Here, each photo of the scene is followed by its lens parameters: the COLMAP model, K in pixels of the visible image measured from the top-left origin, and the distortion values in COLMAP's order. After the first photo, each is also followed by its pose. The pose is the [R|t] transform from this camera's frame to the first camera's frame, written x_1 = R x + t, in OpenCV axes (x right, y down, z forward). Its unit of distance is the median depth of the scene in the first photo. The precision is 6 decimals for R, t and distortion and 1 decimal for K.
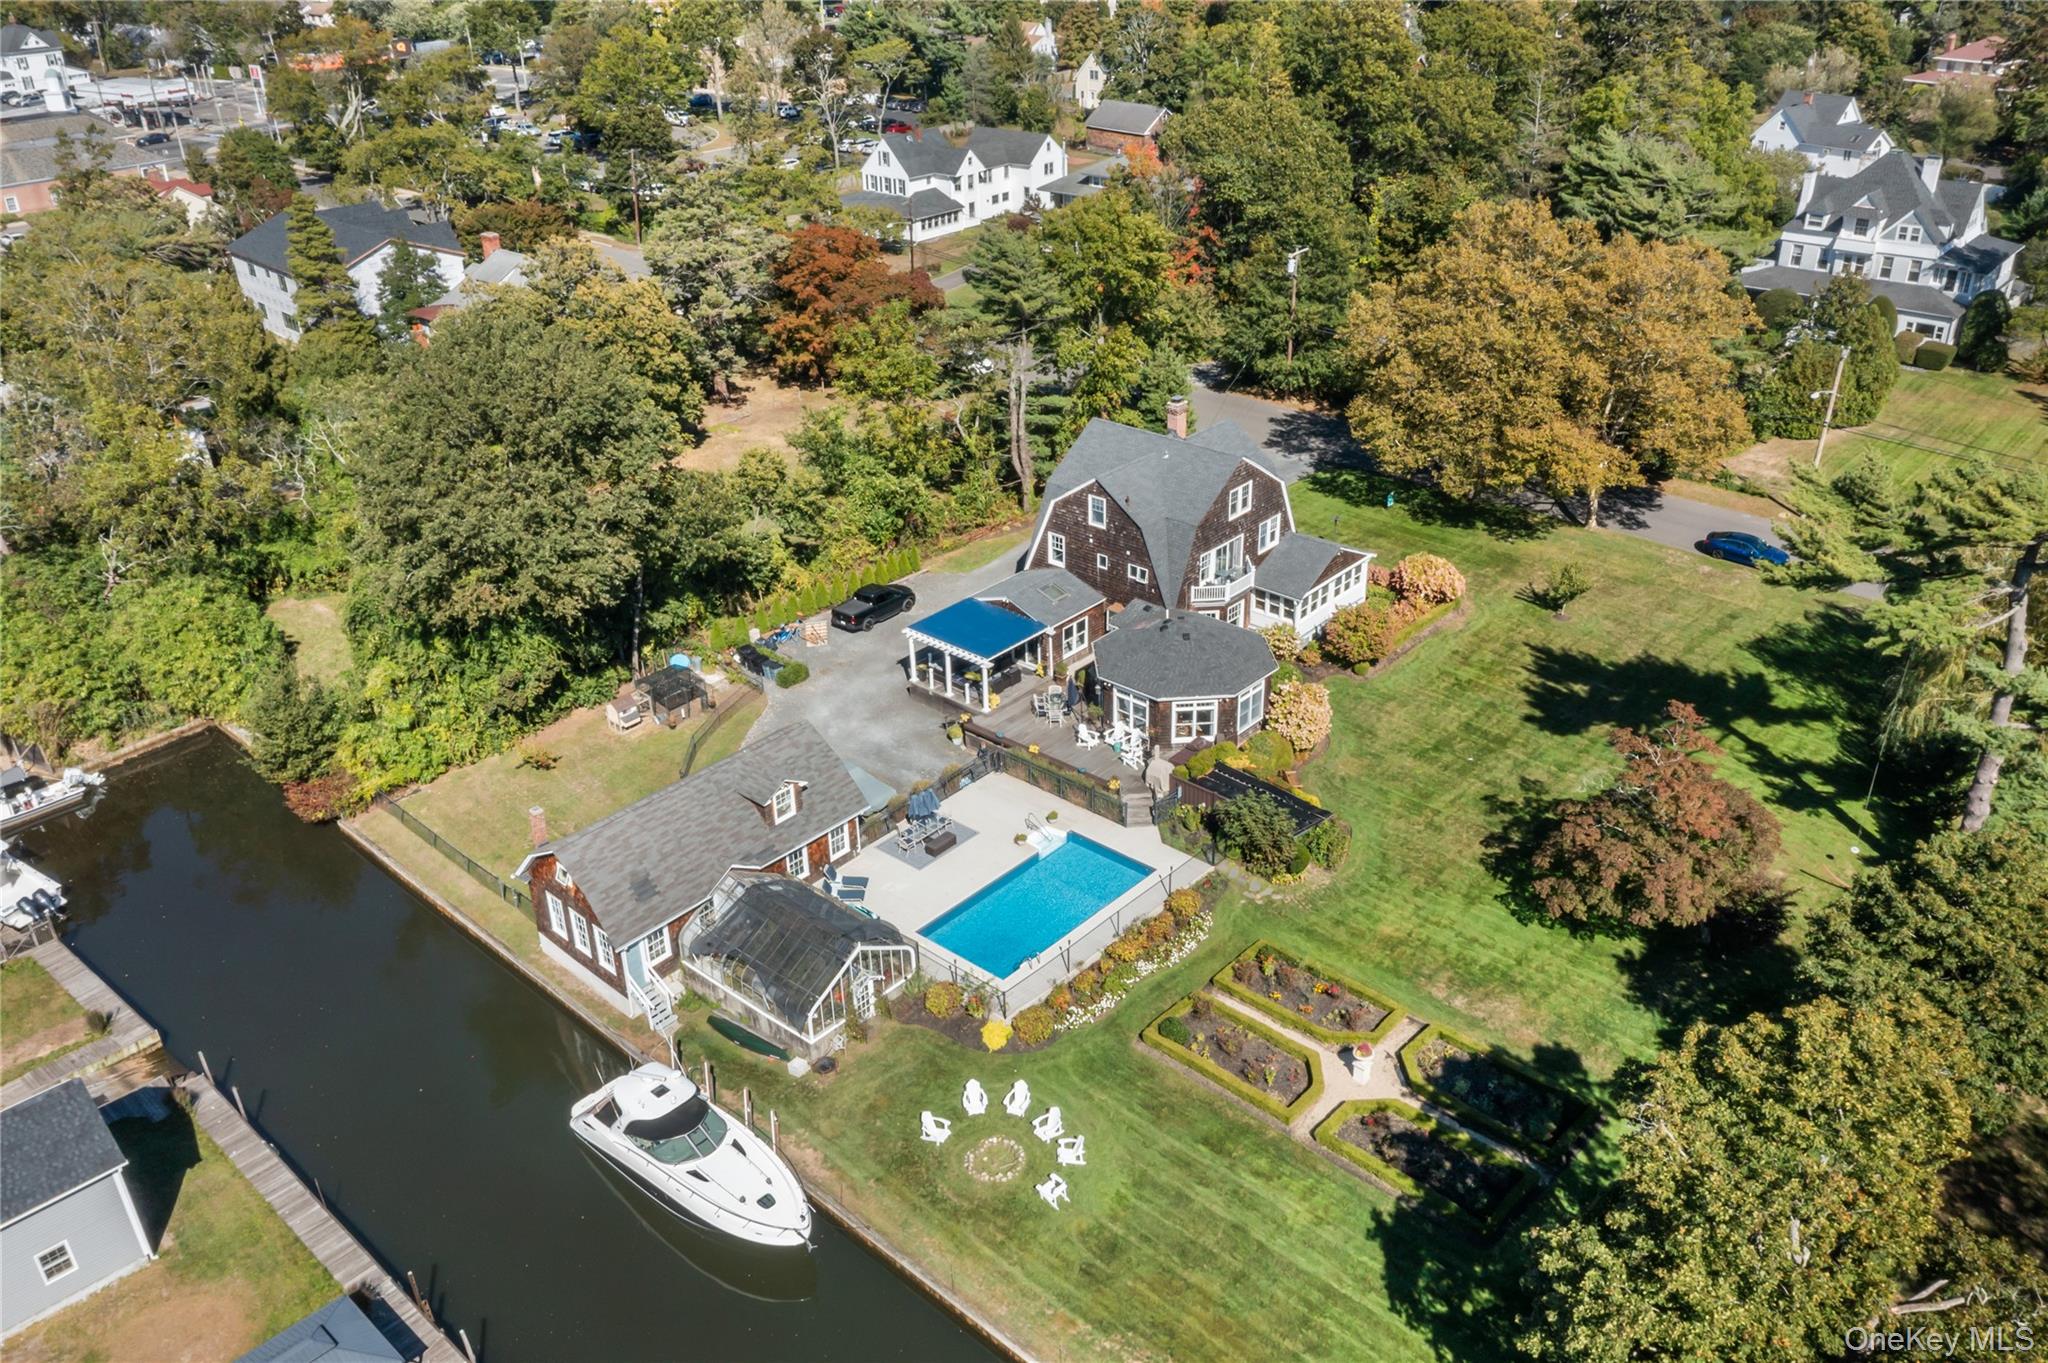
lens RADIAL K [[1615.1, 0, 1029.9], [0, 1615.1, 679.1], [0, 0, 1]] dist [-0.021133, 0.002892]
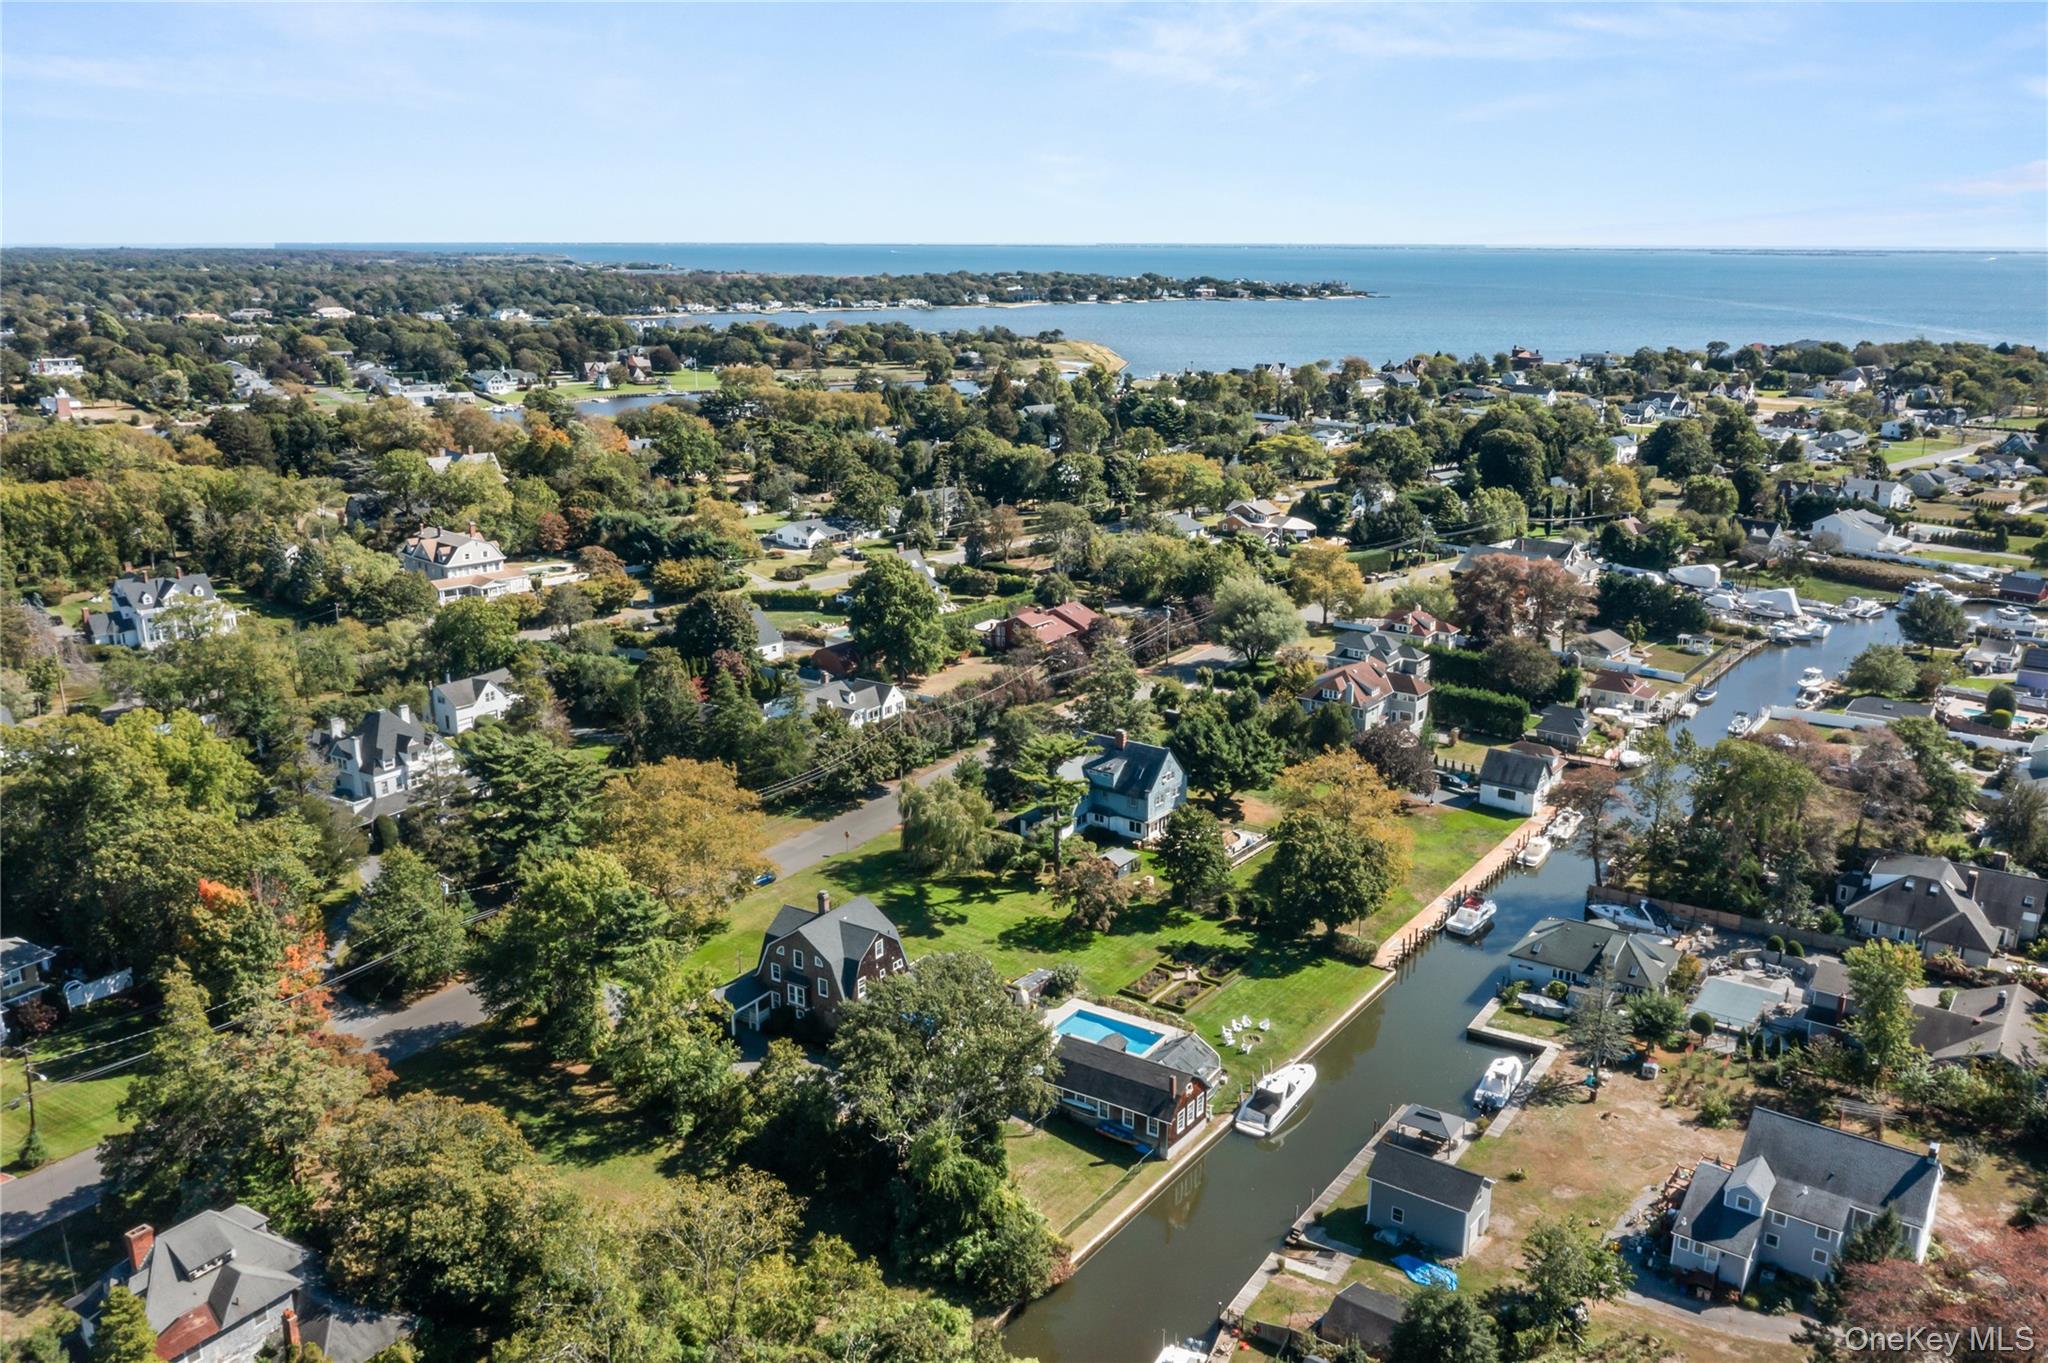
lens RADIAL K [[1615.1, 0, 1029.9], [0, 1615.1, 679.1], [0, 0, 1]] dist [-0.021133, 0.002892]
pose [[-0.145757, -0.238135, 0.960233, -1.747726], [0.460557, 0.842678, 0.278891, -0.829156], [-0.875581, 0.482892, -0.013151, 0.742665]]
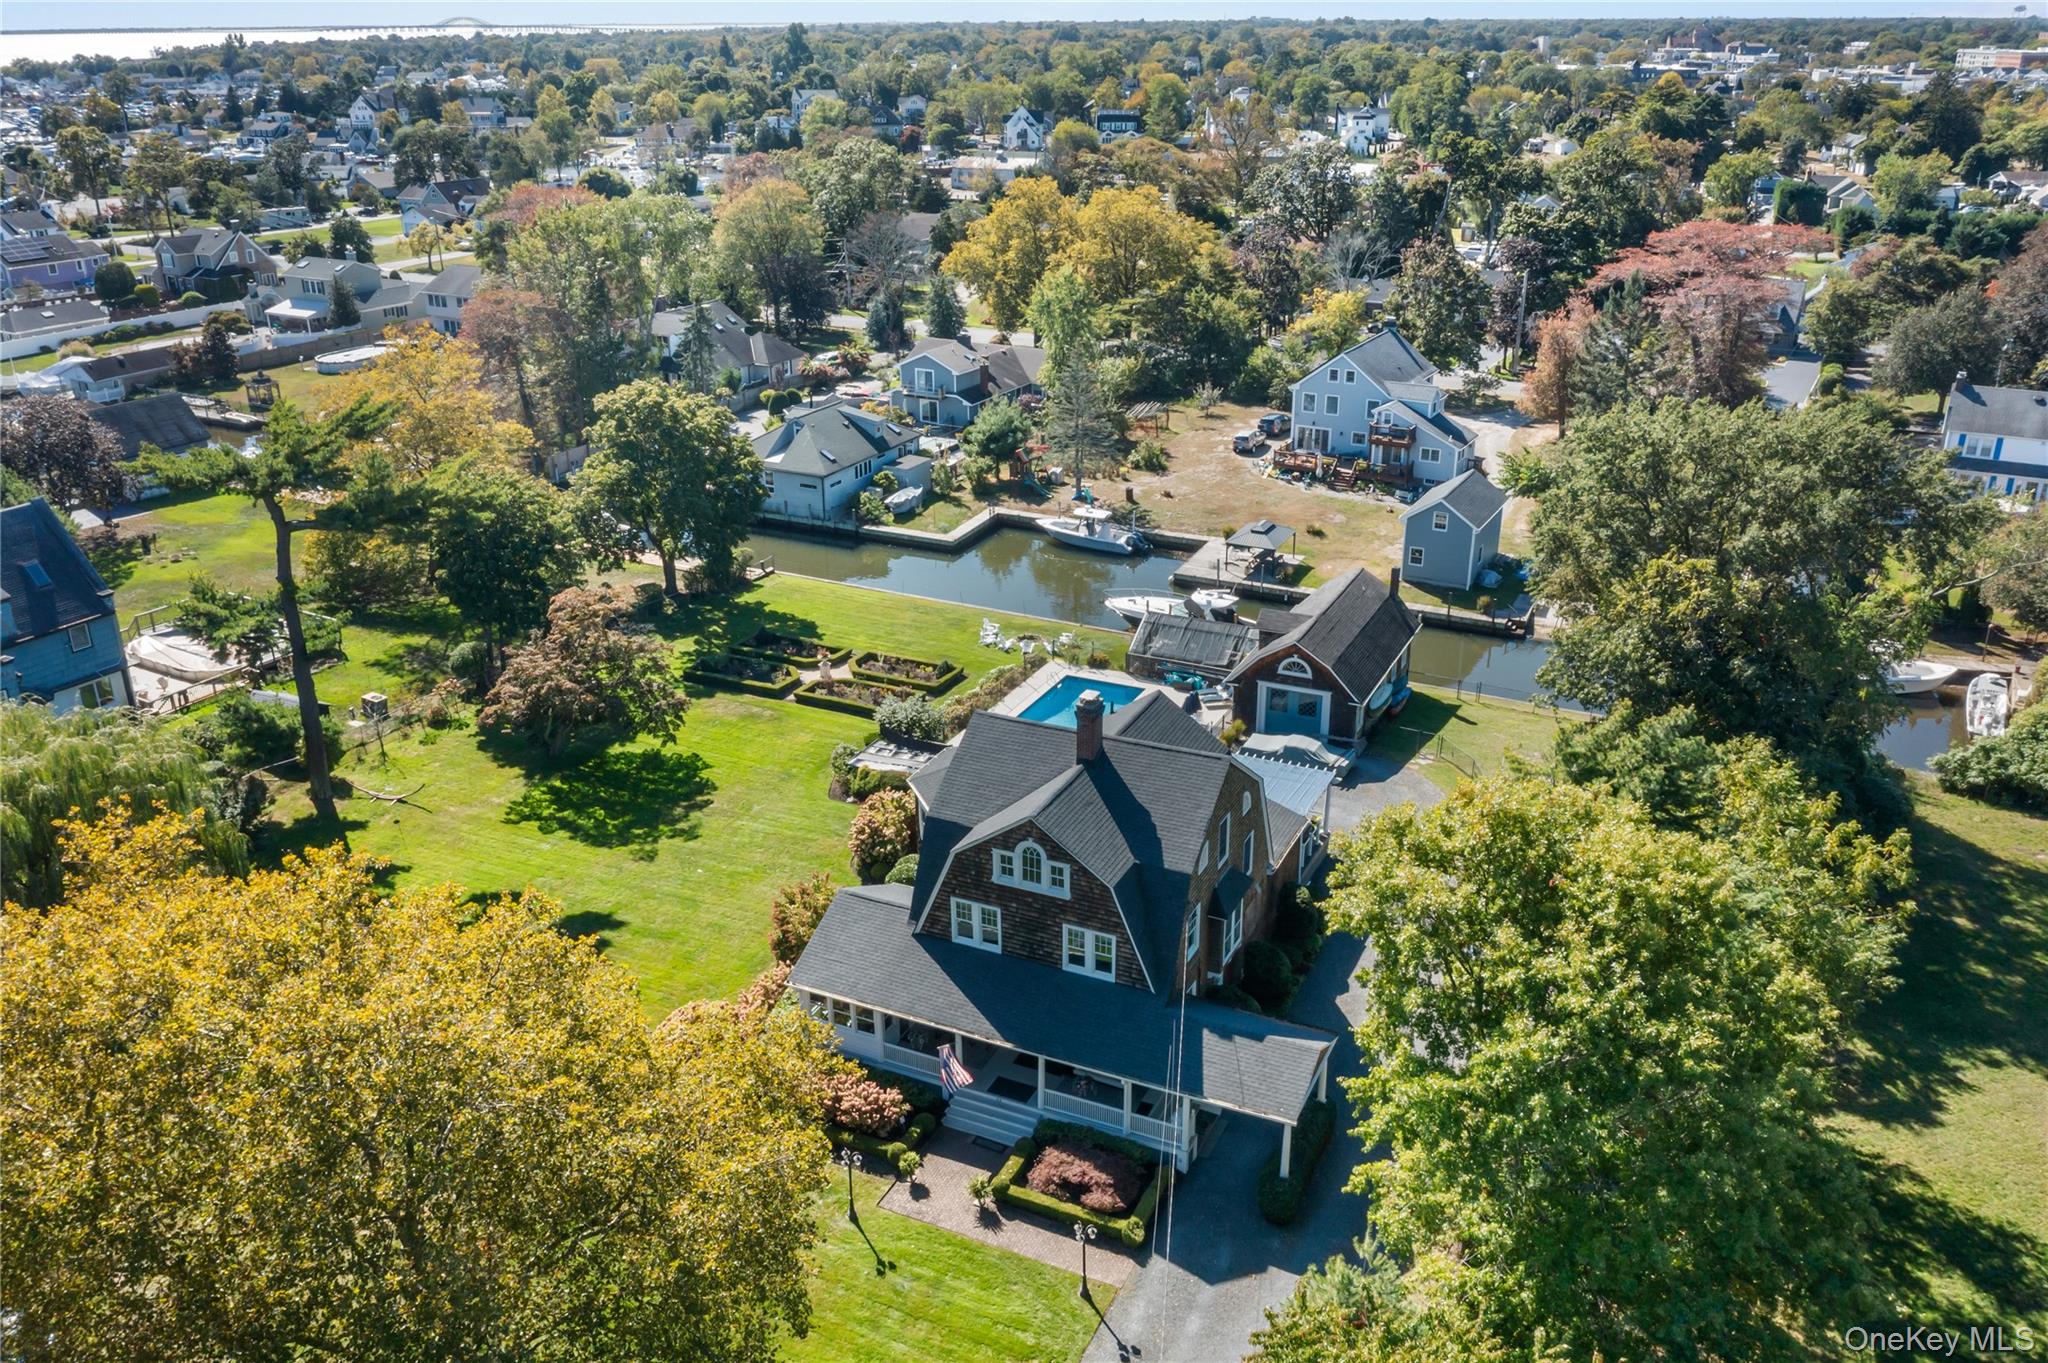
lens RADIAL K [[1604.1, 0, 1024.0], [0, 1604.1, 681.5], [0, 0, 1]] dist [-0.020389, -0.007955]
pose [[-0.961585, 0.127798, -0.242943, 0.292901], [-0.105320, 0.645529, 0.756439, -0.710096], [0.253498, 0.752968, -0.607271, 1.467099]]
